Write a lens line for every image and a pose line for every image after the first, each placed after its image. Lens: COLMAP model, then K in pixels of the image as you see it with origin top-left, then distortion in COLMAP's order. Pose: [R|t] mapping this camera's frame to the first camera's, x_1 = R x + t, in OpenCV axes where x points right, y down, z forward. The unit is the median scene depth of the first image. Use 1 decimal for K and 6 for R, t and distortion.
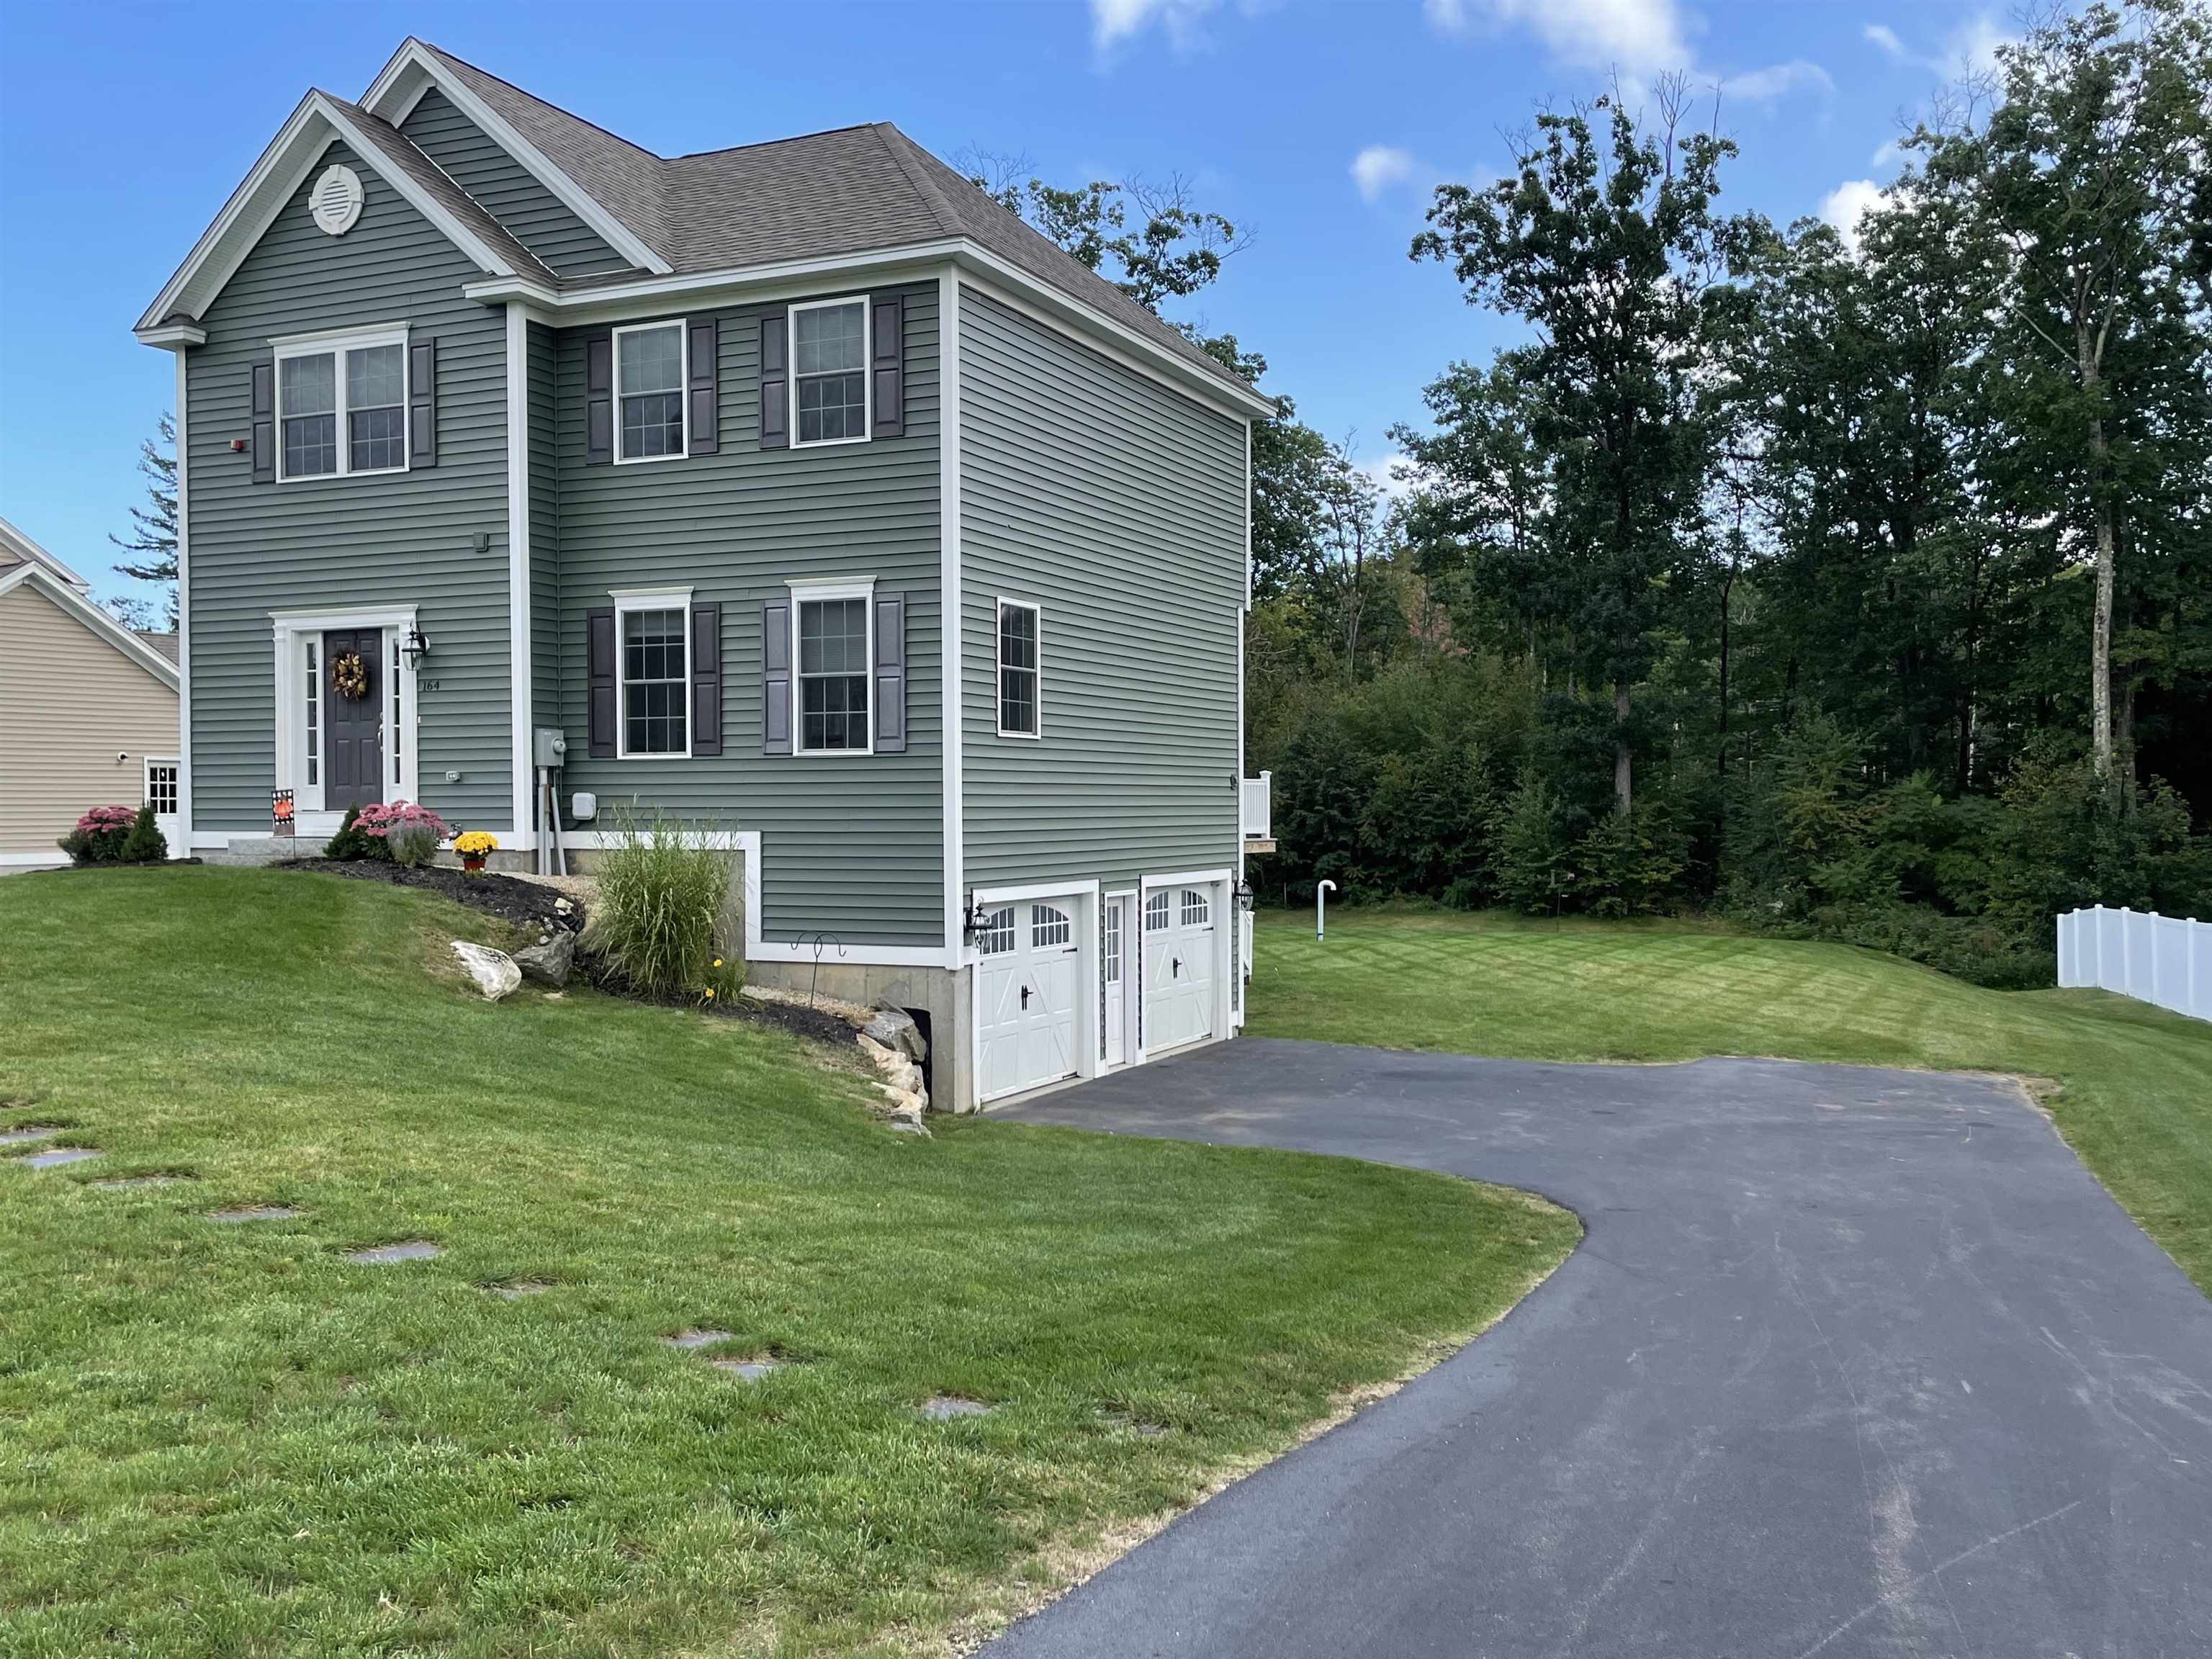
lens RADIAL K [[1974.4, 0, 1126.4], [0, 1974.4, 848.5], [0, 0, 1]] dist [0.017534, -0.026663]
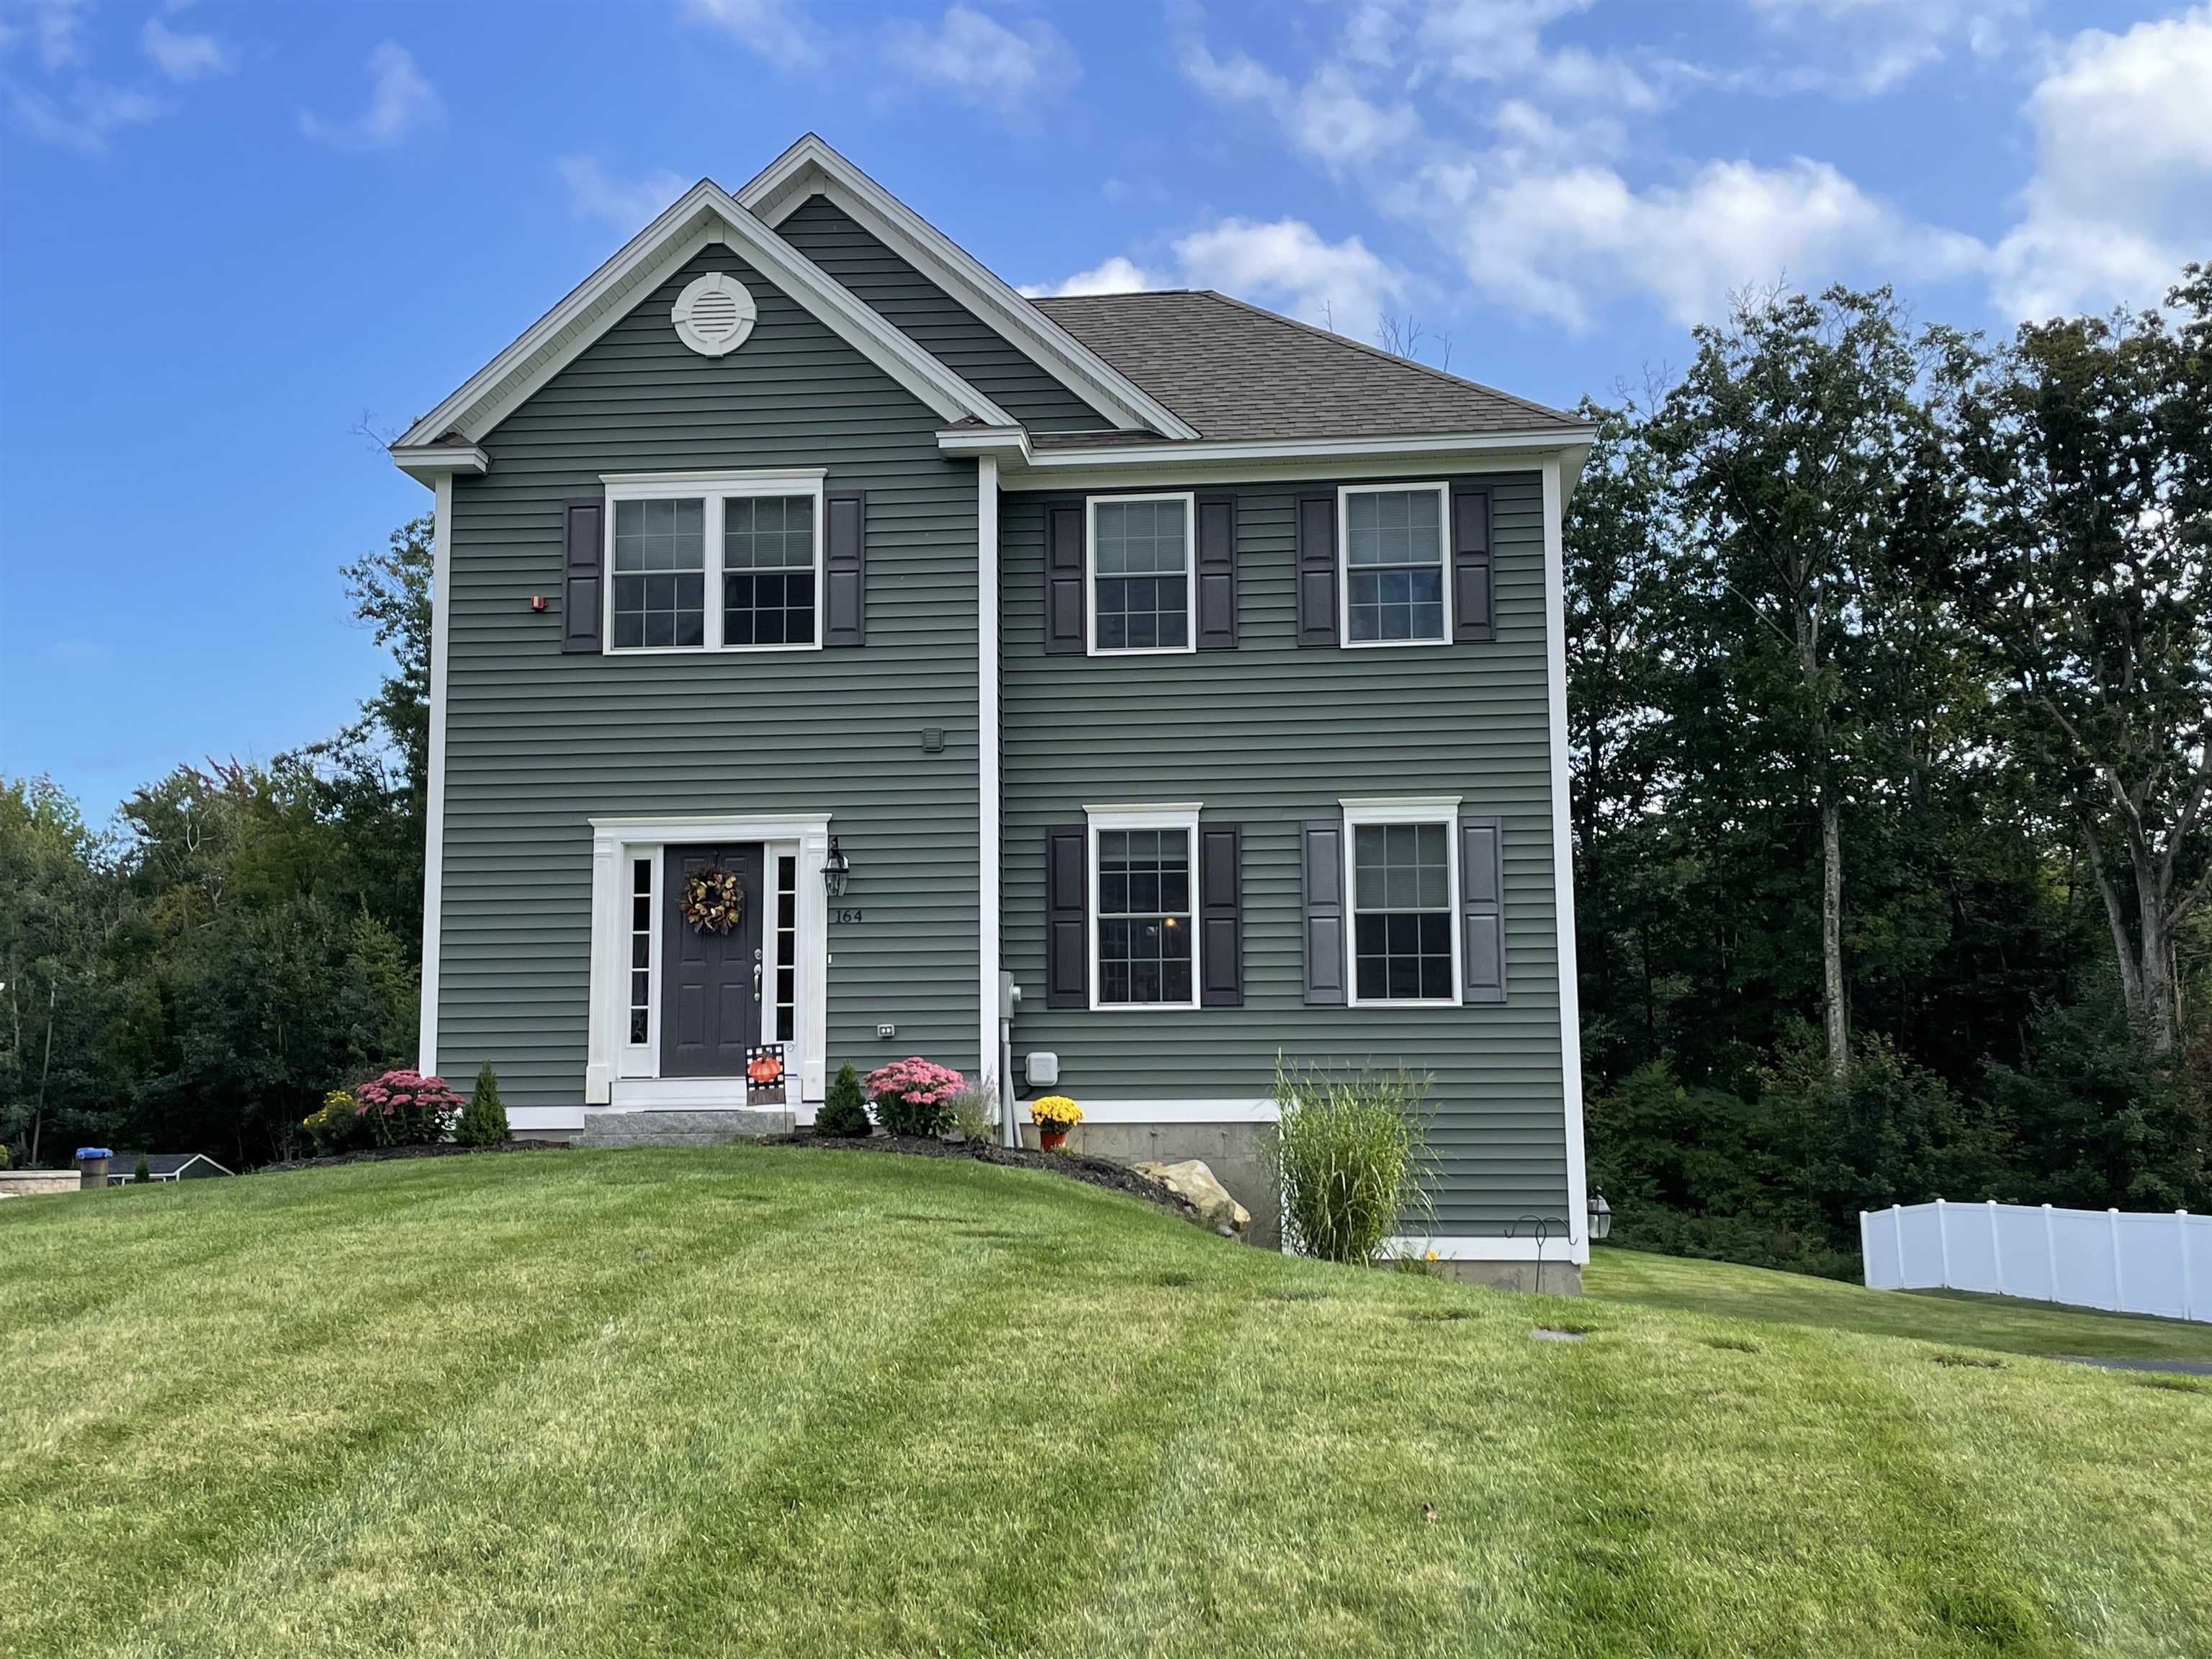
lens RADIAL K [[2312.8, 0, 1095.4], [0, 2312.8, 823.9], [0, 0, 1]] dist [0.073536, 0.000000]
pose [[0.949279, 0.034376, 0.312550, -0.550421], [0.011836, 0.989395, -0.144768, 0.016699], [-0.314212, 0.141125, 0.938805, 0.093791]]
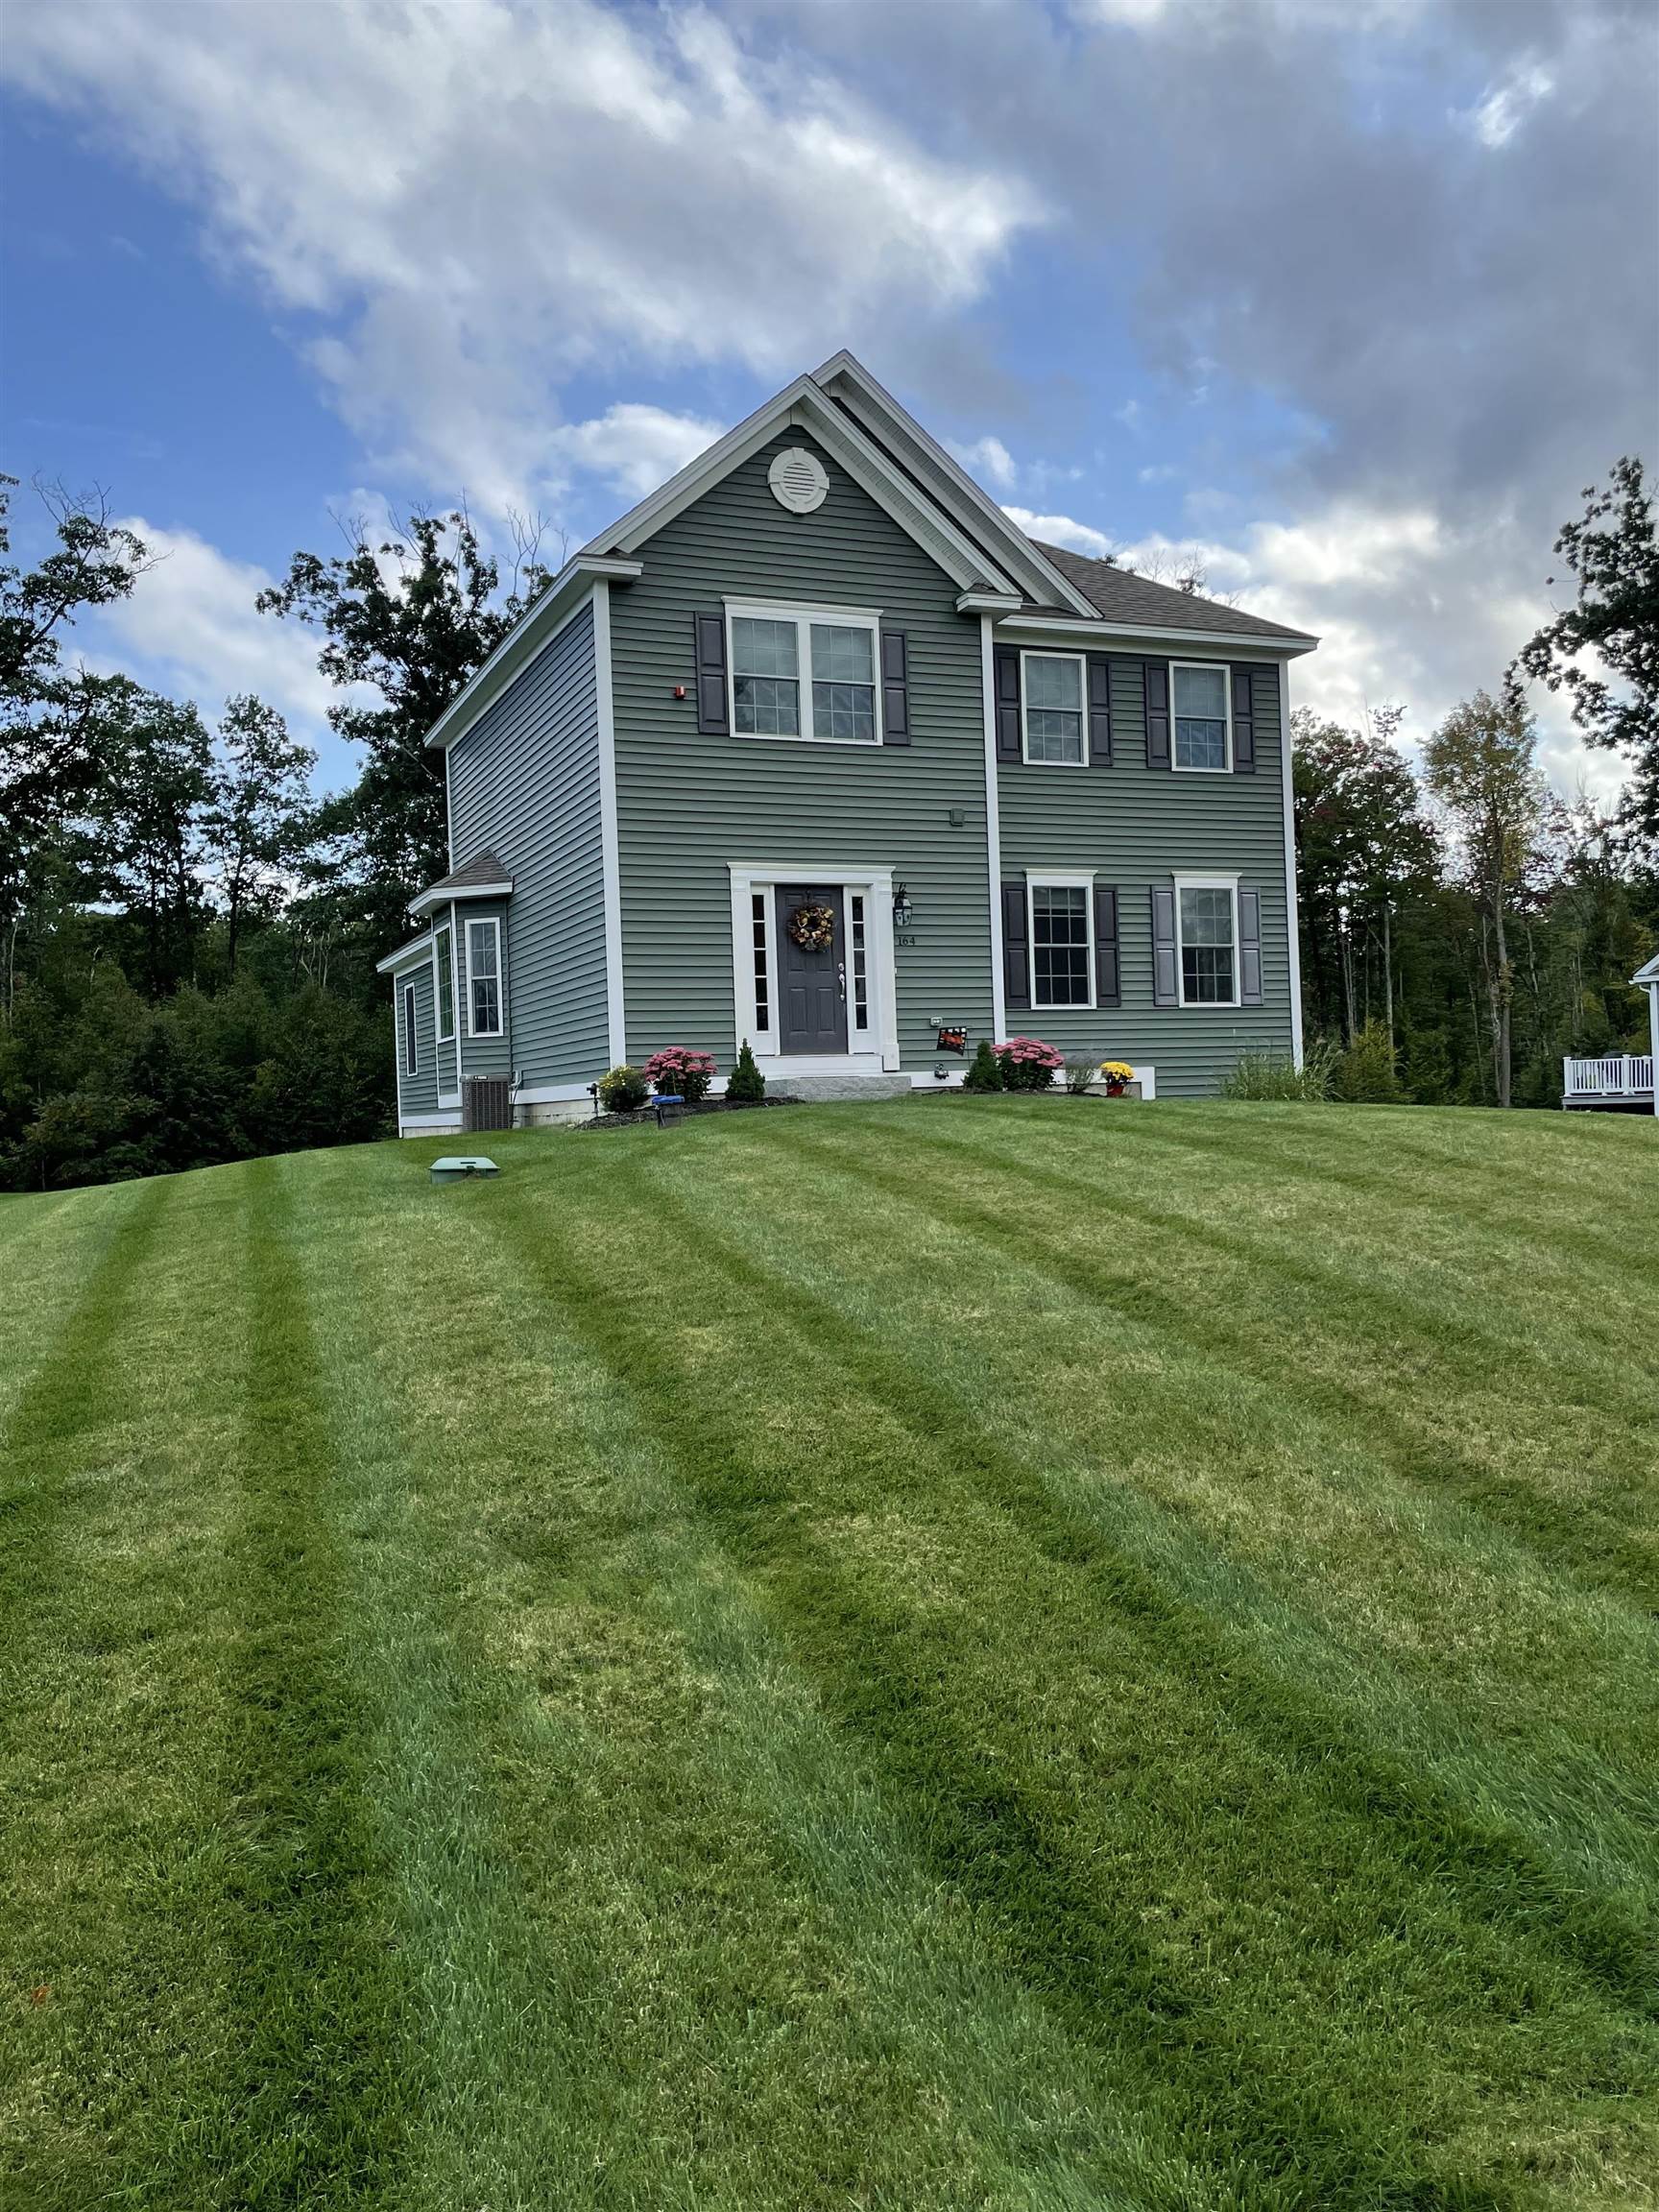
lens RADIAL K [[1738.4, 0, 826.3], [0, 1738.4, 1105.9], [0, 0, 1]] dist [0.026241, -0.000235]
pose [[0.683743, -0.018353, 0.729492, -1.098621], [0.047763, 0.998666, -0.019643, 0.027506], [-0.728158, 0.048274, 0.683707, 0.371551]]
